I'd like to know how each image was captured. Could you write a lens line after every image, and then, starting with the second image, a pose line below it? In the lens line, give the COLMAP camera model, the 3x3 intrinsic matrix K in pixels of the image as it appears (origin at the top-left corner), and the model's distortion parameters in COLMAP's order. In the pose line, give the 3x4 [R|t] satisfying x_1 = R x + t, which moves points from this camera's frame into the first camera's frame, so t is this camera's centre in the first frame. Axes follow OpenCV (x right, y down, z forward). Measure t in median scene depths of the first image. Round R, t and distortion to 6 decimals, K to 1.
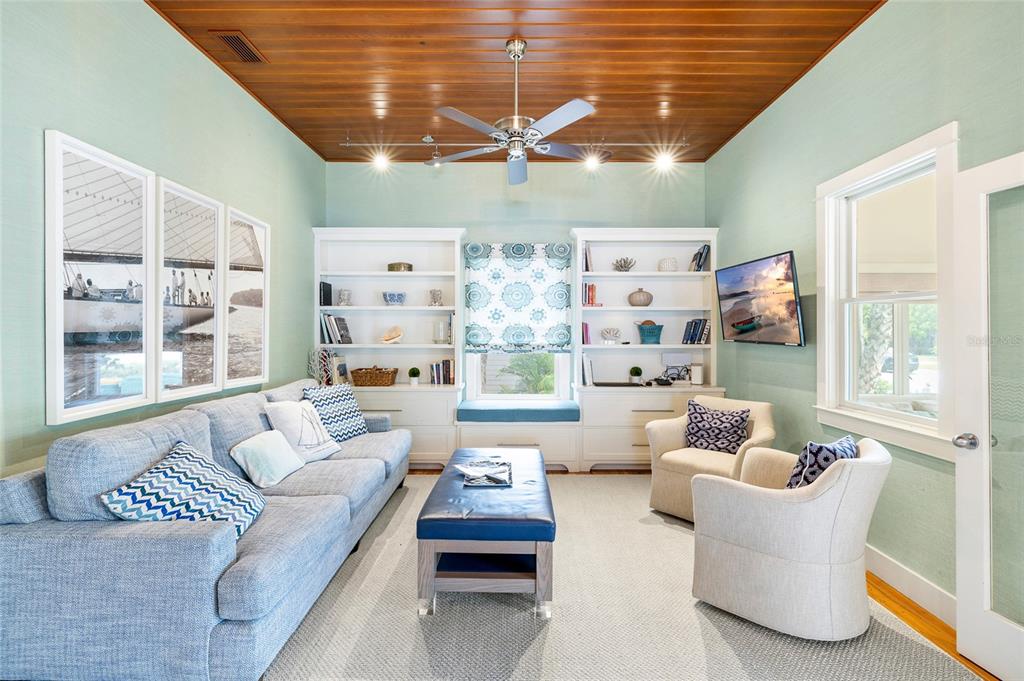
lens RADIAL K [[463.3, 0, 509.1], [0, 463.3, 328.0], [0, 0, 1]] dist [-0.005800, 0.001626]
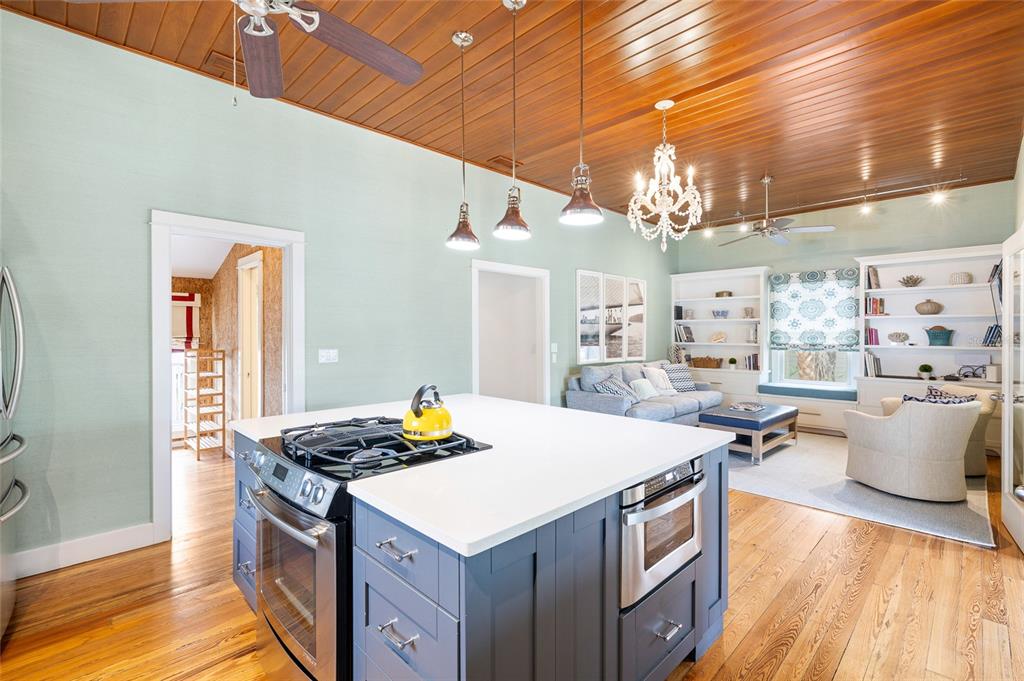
lens RADIAL K [[463.3, 0, 513.1], [0, 463.3, 335.4], [0, 0, 1]] dist [-0.005800, 0.001626]
pose [[0.707606, 0.001947, -0.706605, 0.374439], [0.002960, 0.999979, 0.005719, -0.002198], [0.706601, -0.006138, 0.707585, -0.628816]]
